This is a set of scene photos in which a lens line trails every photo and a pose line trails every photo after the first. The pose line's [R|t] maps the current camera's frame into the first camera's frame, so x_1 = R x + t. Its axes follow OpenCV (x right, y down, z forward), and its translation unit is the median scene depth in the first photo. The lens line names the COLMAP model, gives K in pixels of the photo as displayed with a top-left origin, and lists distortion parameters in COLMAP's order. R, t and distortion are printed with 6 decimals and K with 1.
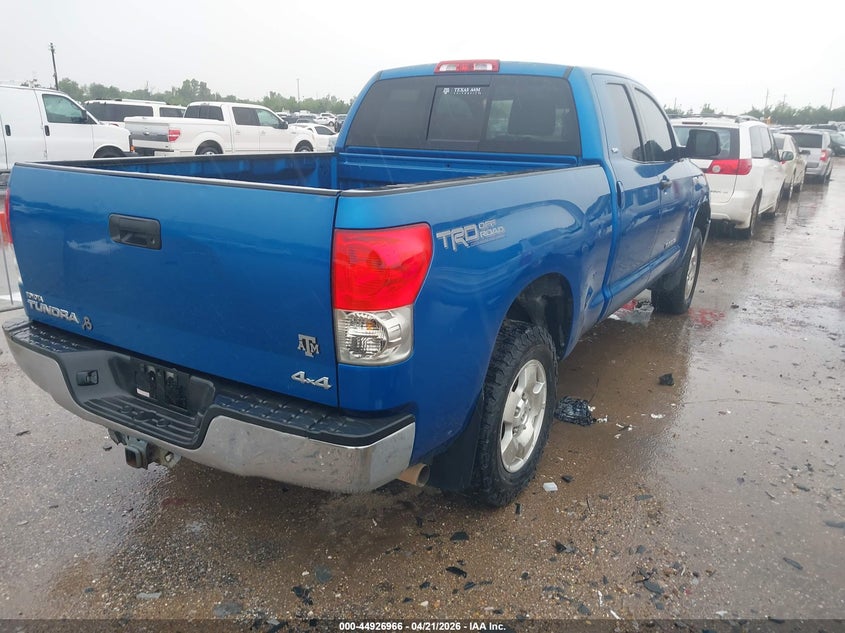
lens RADIAL K [[665.5, 0, 432.9], [0, 665.5, 315.2], [0, 0, 1]] dist [0.006162, 0.000317]
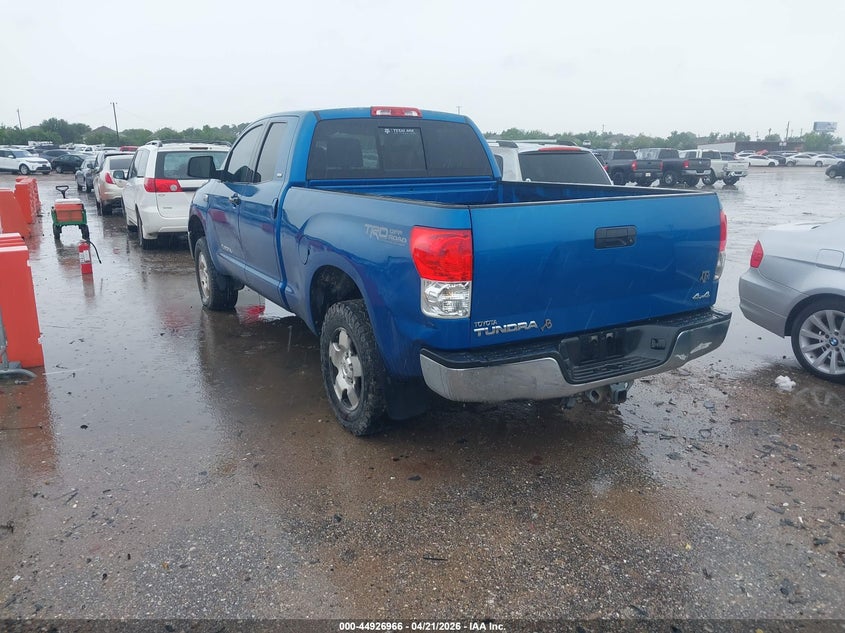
lens RADIAL K [[665.5, 0, 432.9], [0, 665.5, 315.2], [0, 0, 1]] dist [0.006162, 0.000317]
pose [[0.473727, -0.230978, 0.849843, -1.095023], [0.252909, 0.960026, 0.119946, -0.136021], [-0.843576, 0.158111, 0.513206, 0.349509]]
